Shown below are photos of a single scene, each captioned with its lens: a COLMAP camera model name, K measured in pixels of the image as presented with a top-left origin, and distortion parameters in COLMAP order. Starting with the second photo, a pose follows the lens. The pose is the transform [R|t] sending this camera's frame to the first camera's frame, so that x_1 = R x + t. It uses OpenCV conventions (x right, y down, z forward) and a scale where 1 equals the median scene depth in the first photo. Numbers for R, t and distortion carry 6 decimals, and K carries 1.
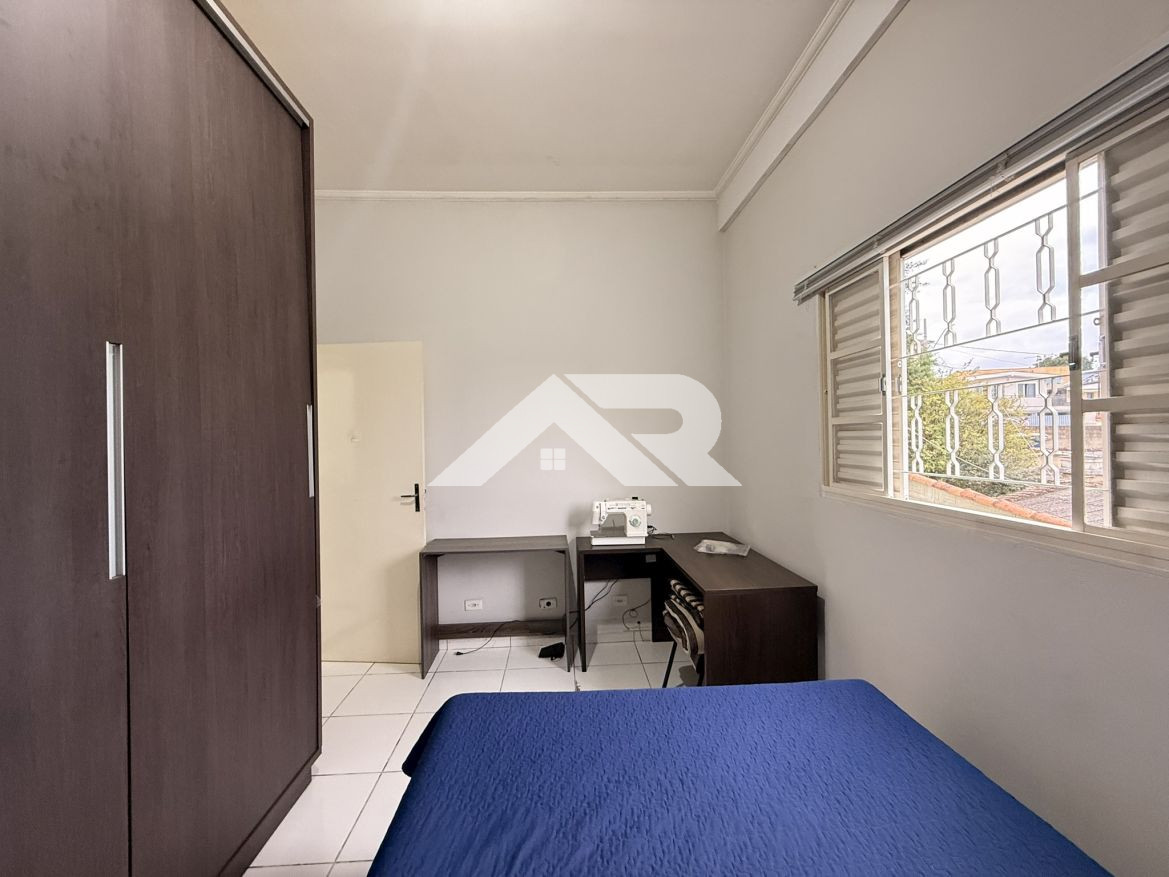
lens RADIAL K [[466.3, 0, 581.9], [0, 466.3, 436.5], [0, 0, 1]] dist [0.002495, 0.000031]
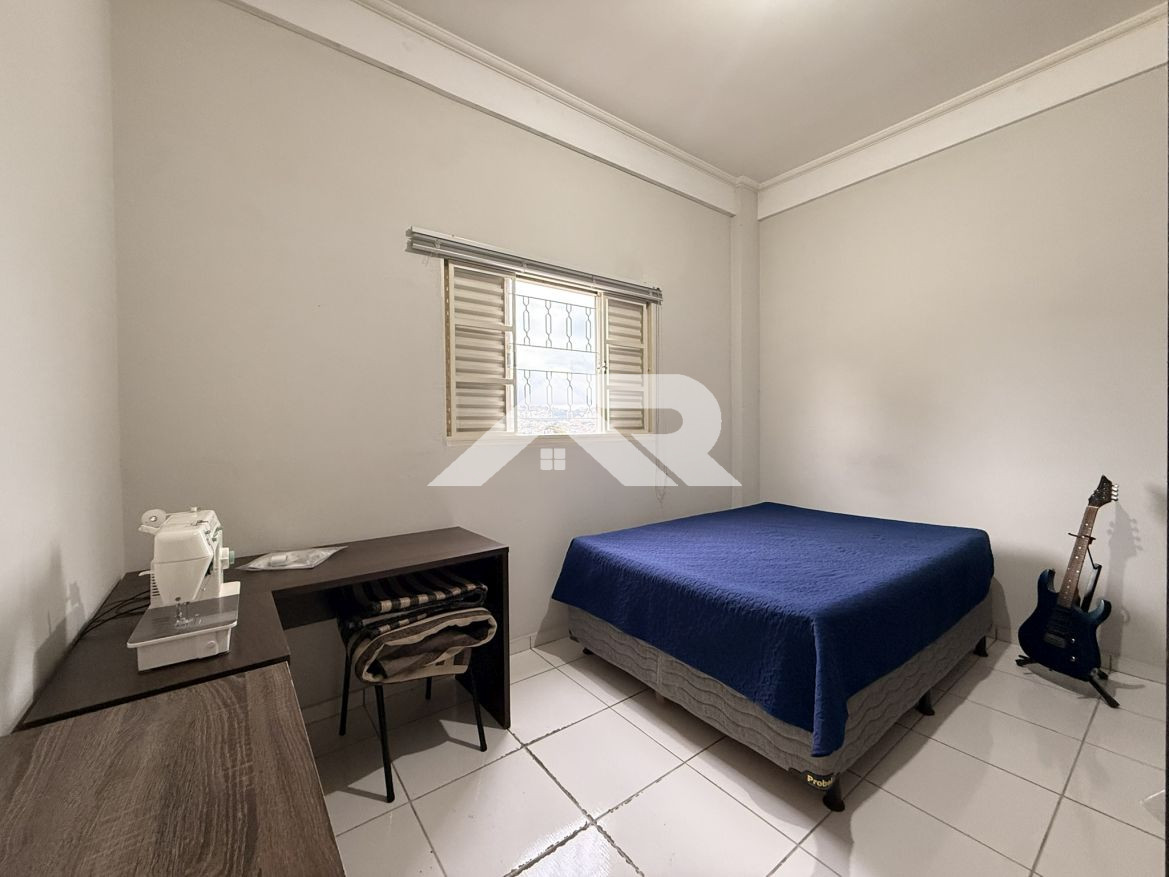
lens RADIAL K [[466.3, 0, 582.1], [0, 466.3, 434.4], [0, 0, 1]] dist [0.002495, 0.000031]
pose [[-0.560433, 0.004206, 0.828189, -0.590087], [0.016490, 0.999846, 0.006081, 0.103502], [-0.828035, 0.017065, -0.560416, 1.402880]]
